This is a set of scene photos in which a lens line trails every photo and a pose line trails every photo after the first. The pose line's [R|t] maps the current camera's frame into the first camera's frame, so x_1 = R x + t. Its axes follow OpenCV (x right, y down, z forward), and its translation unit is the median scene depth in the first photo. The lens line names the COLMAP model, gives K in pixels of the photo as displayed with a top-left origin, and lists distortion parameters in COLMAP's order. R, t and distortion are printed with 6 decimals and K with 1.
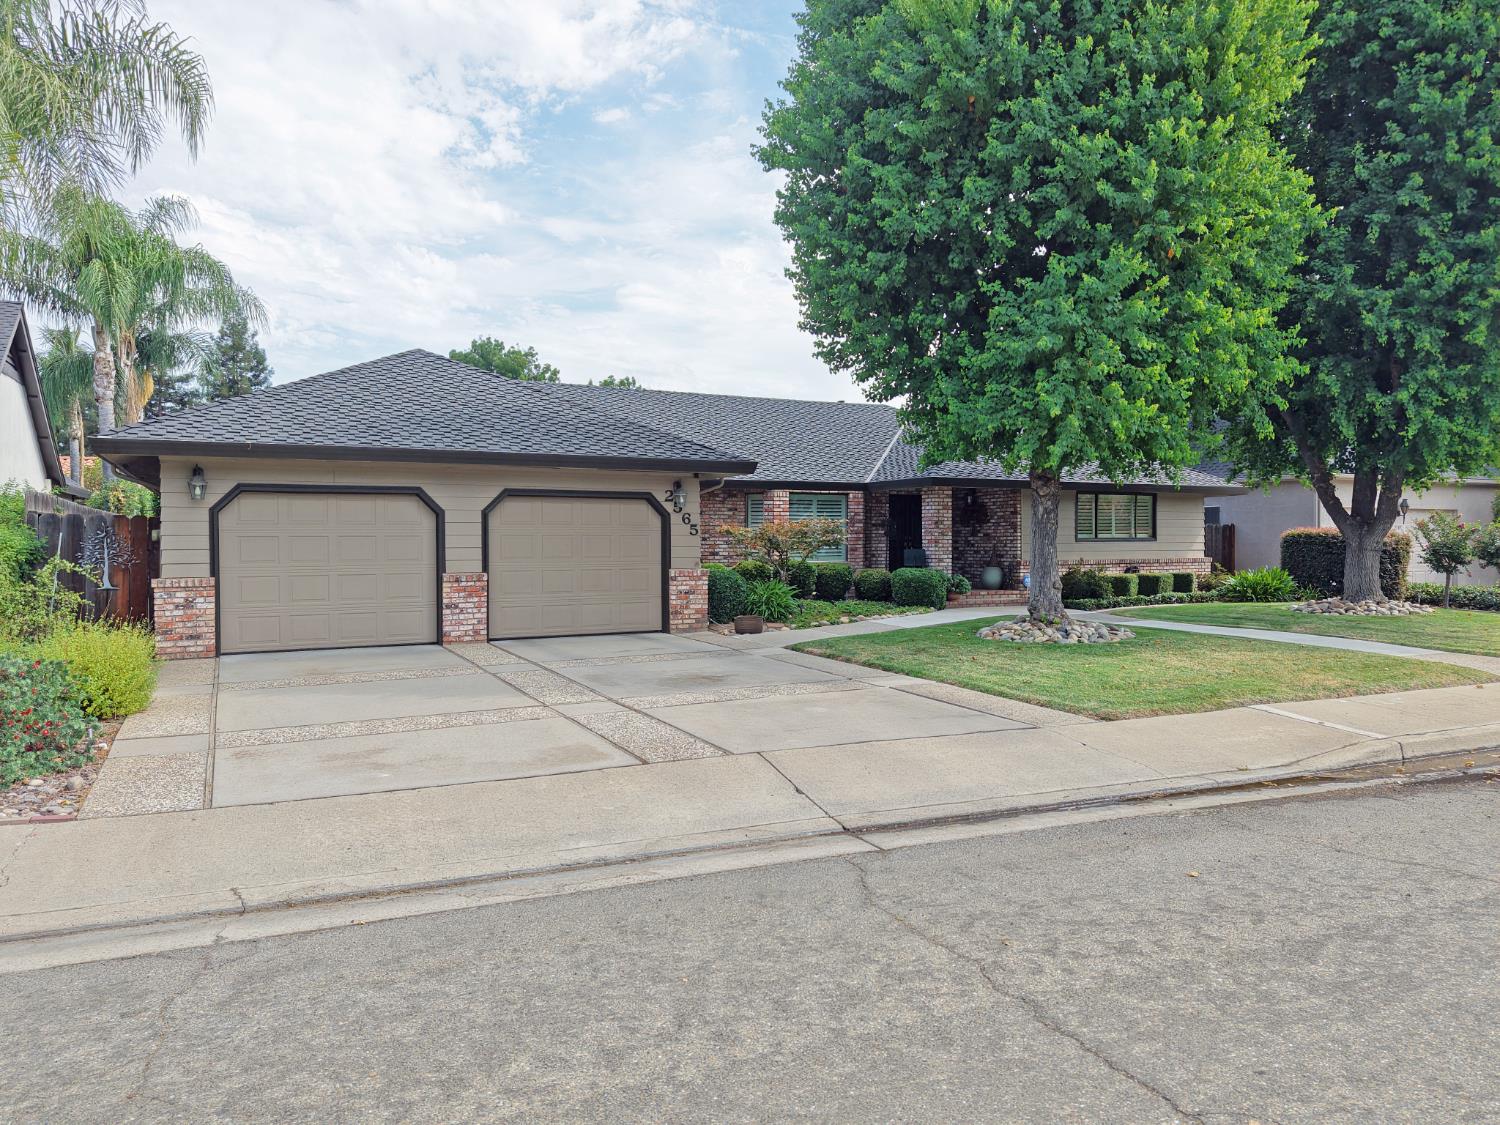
lens RADIAL K [[1015.1, 0, 750.0], [0, 1015.1, 562.5], [0, 0, 1]] dist [0.083078, -0.001312]
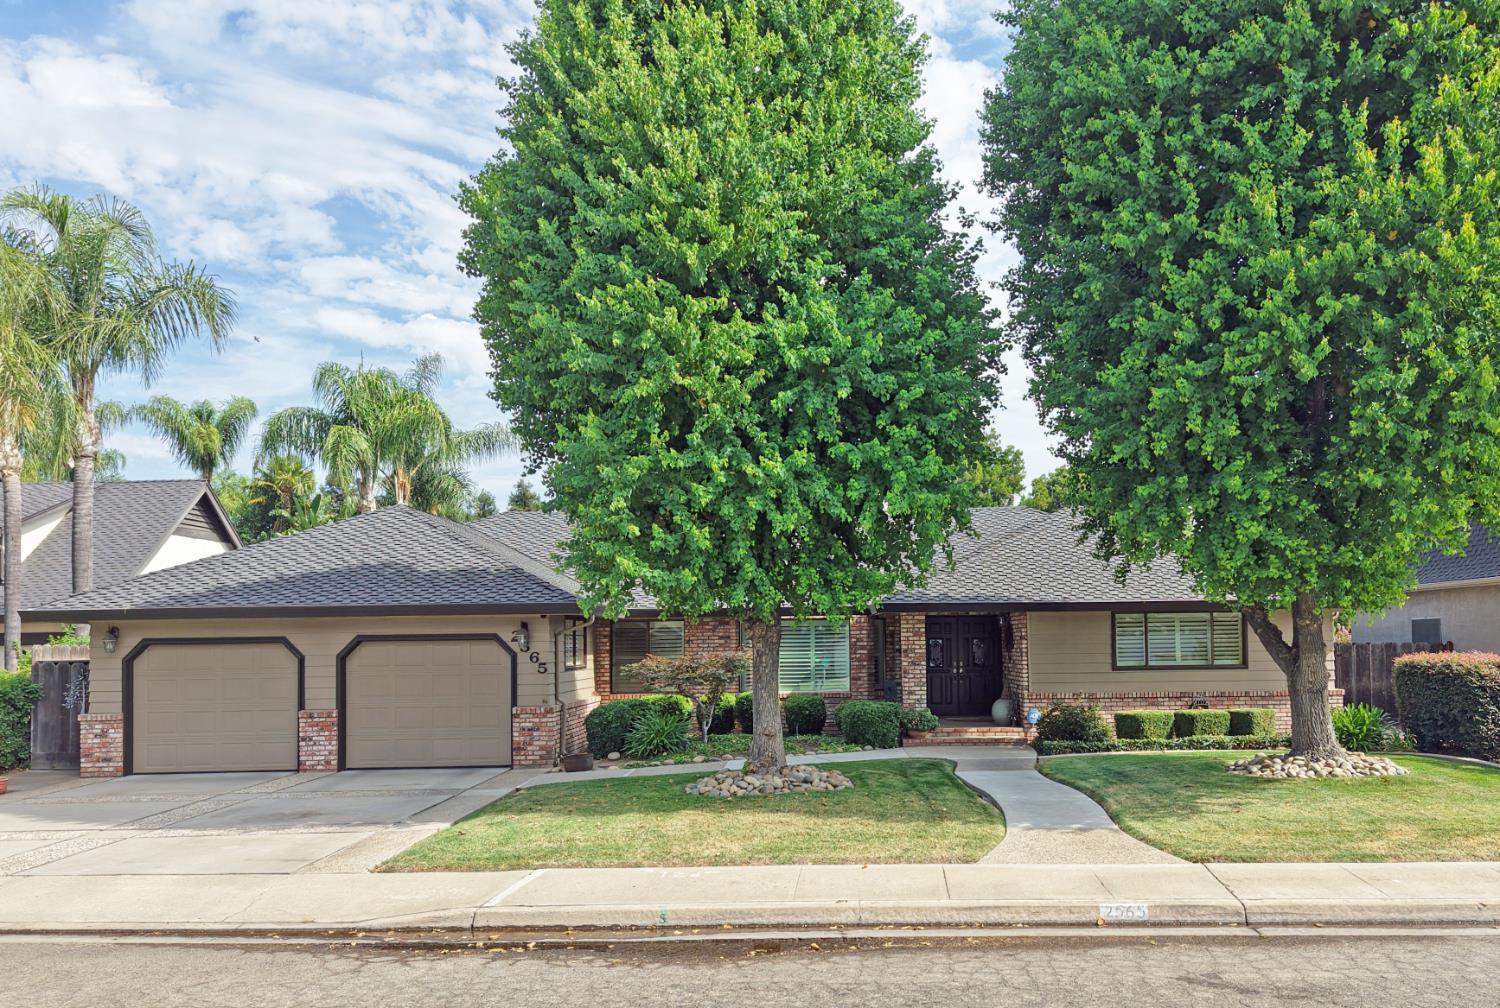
lens RADIAL K [[1142.1, 0, 750.0], [0, 1142.1, 504.0], [0, 0, 1]] dist [0.007623, 0.003193]
pose [[0.910119, -0.057457, -0.410343, 0.646247], [-0.000124, 0.990301, -0.138938, -0.036970], [0.414346, 0.126501, 0.901285, 0.005374]]
